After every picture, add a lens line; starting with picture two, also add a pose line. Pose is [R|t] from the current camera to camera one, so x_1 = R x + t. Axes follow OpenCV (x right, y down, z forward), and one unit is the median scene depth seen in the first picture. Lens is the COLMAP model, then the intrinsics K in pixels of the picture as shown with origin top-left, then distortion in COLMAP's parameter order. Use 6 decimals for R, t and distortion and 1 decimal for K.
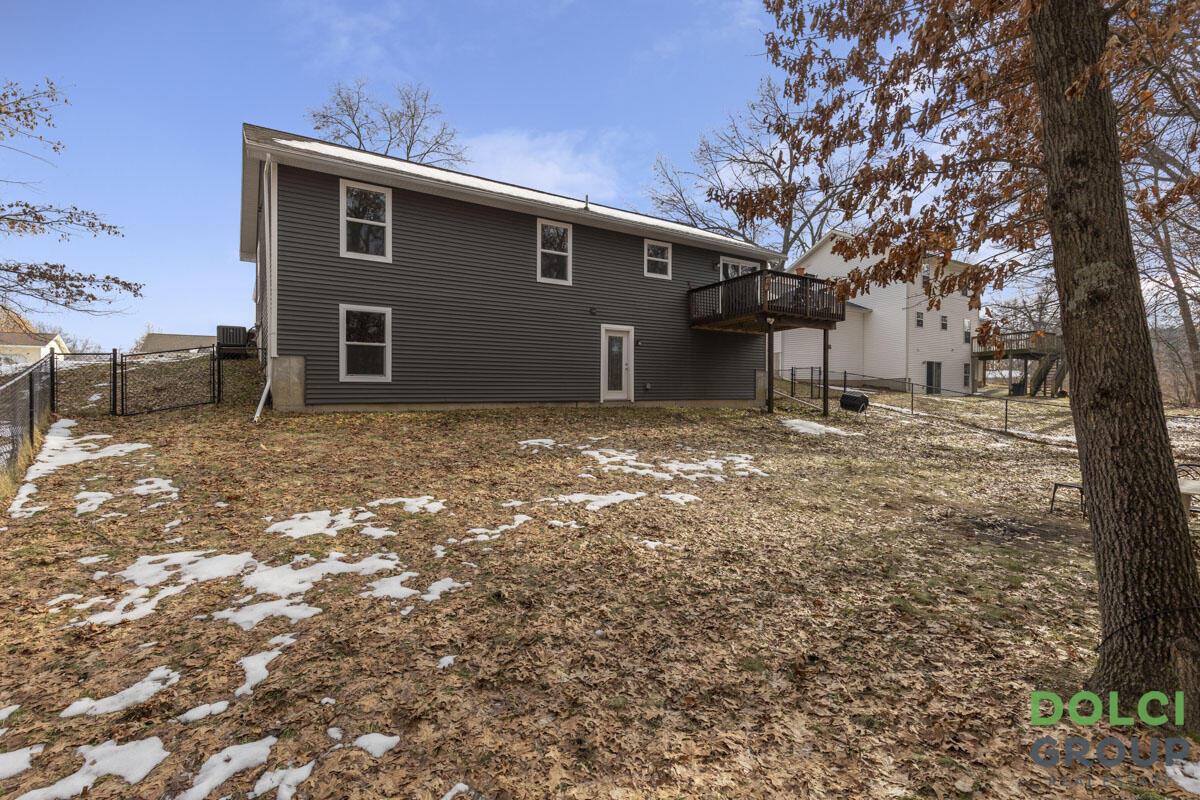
lens RADIAL K [[432.8, 0, 560.8], [0, 432.8, 403.2], [0, 0, 1]] dist [0.000018, 0.000020]
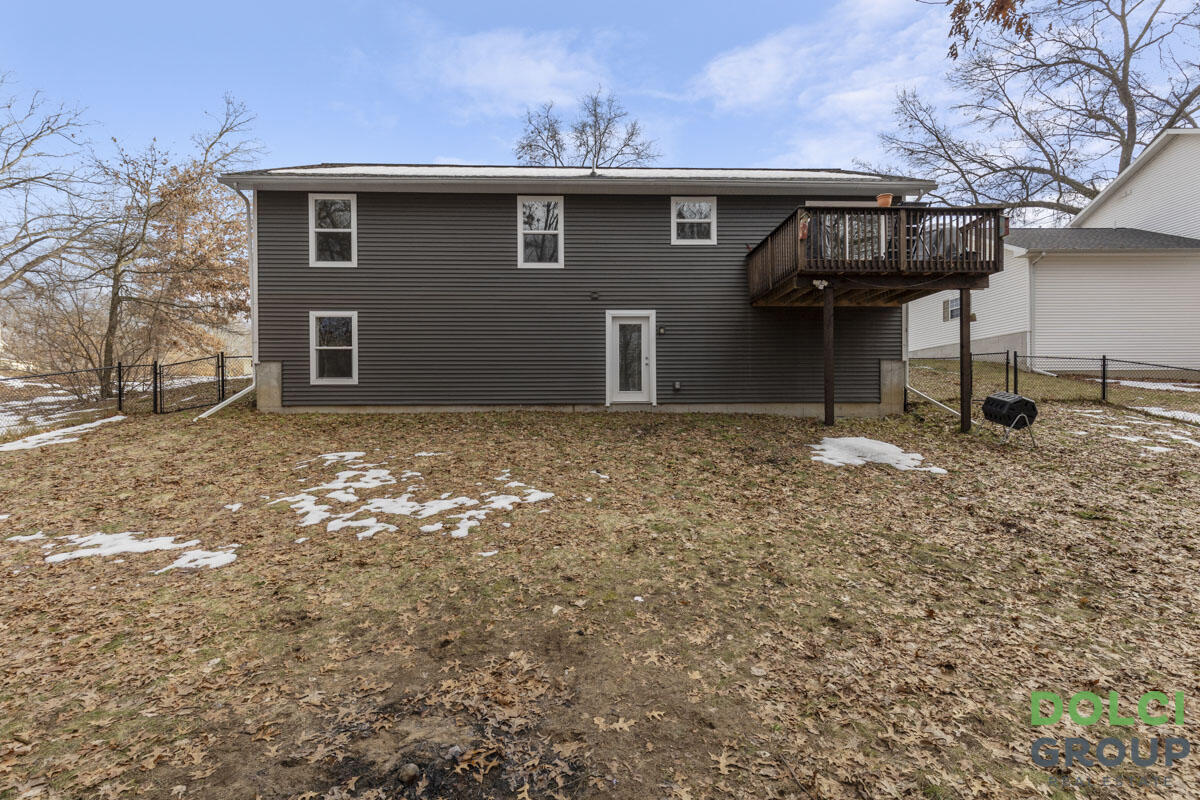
lens RADIAL K [[432.8, 0, 602.0], [0, 432.8, 397.1], [0, 0, 1]] dist [0.000018, 0.000020]
pose [[0.906518, 0.004676, -0.422141, 0.452800], [-0.006800, 0.999971, -0.003525, -0.015685], [0.422112, 0.006066, 0.906523, 0.263024]]
